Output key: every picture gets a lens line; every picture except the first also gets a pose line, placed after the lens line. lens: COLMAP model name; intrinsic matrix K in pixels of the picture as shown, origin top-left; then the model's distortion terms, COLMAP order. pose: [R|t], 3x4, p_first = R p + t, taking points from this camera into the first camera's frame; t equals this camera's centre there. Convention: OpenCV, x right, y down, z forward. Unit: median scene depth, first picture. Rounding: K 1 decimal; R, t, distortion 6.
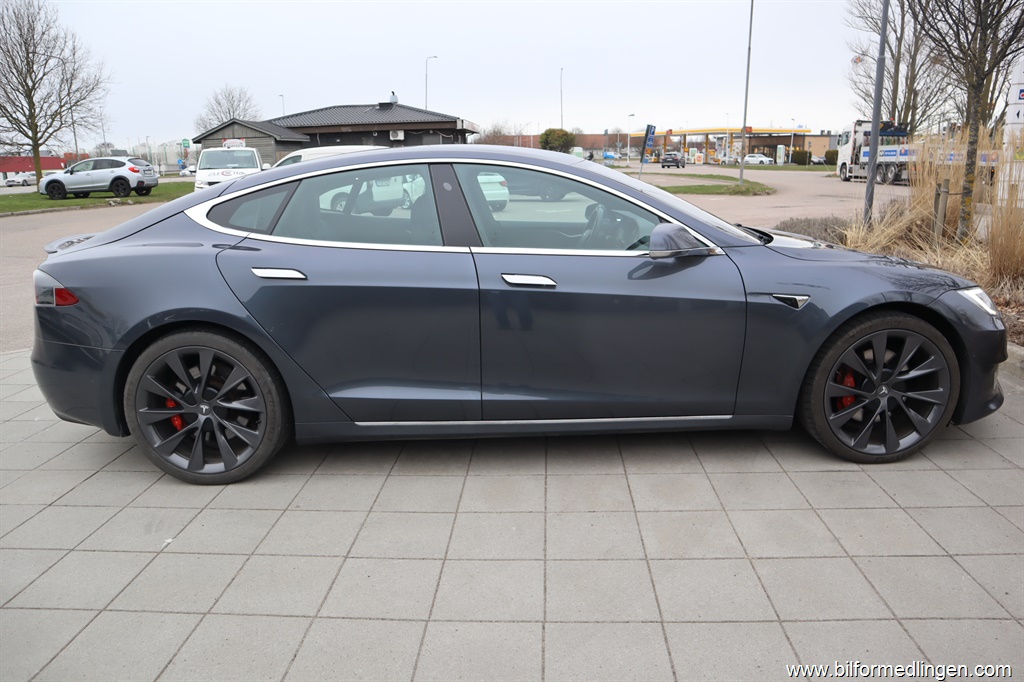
lens RADIAL K [[741.1, 0, 515.3], [0, 741.1, 312.2], [0, 0, 1]] dist [-0.157820, 0.100363]
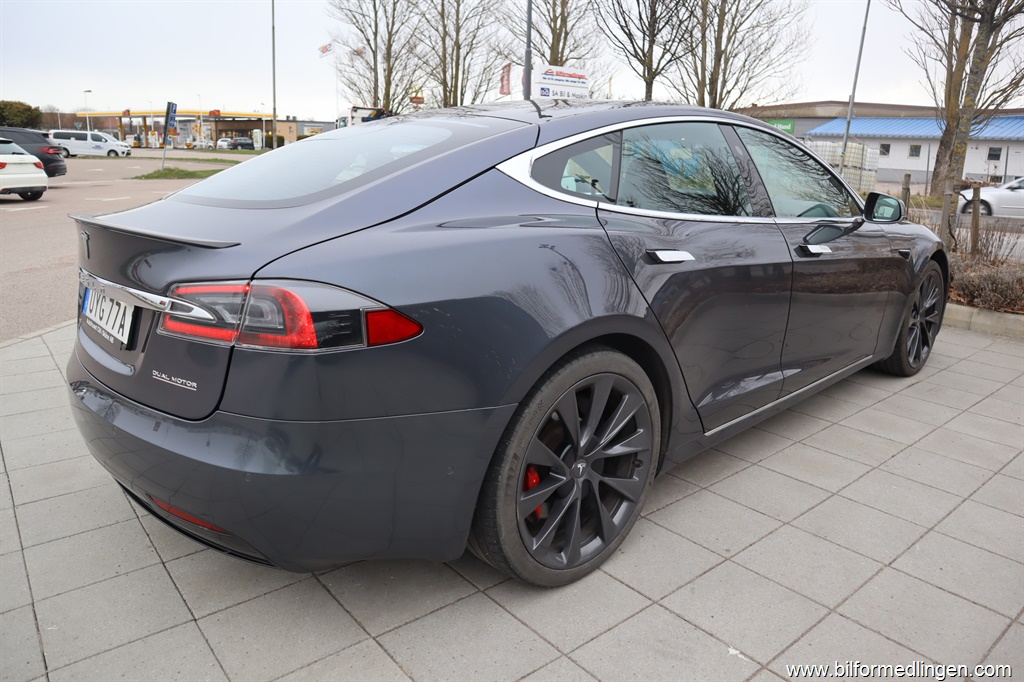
lens RADIAL K [[741.1, 0, 515.3], [0, 741.1, 312.2], [0, 0, 1]] dist [-0.157820, 0.100363]
pose [[0.729953, -0.110553, 0.674497, -0.100441], [0.098398, 0.993550, 0.056360, -0.005698], [-0.676377, 0.025229, 0.736123, 0.059481]]
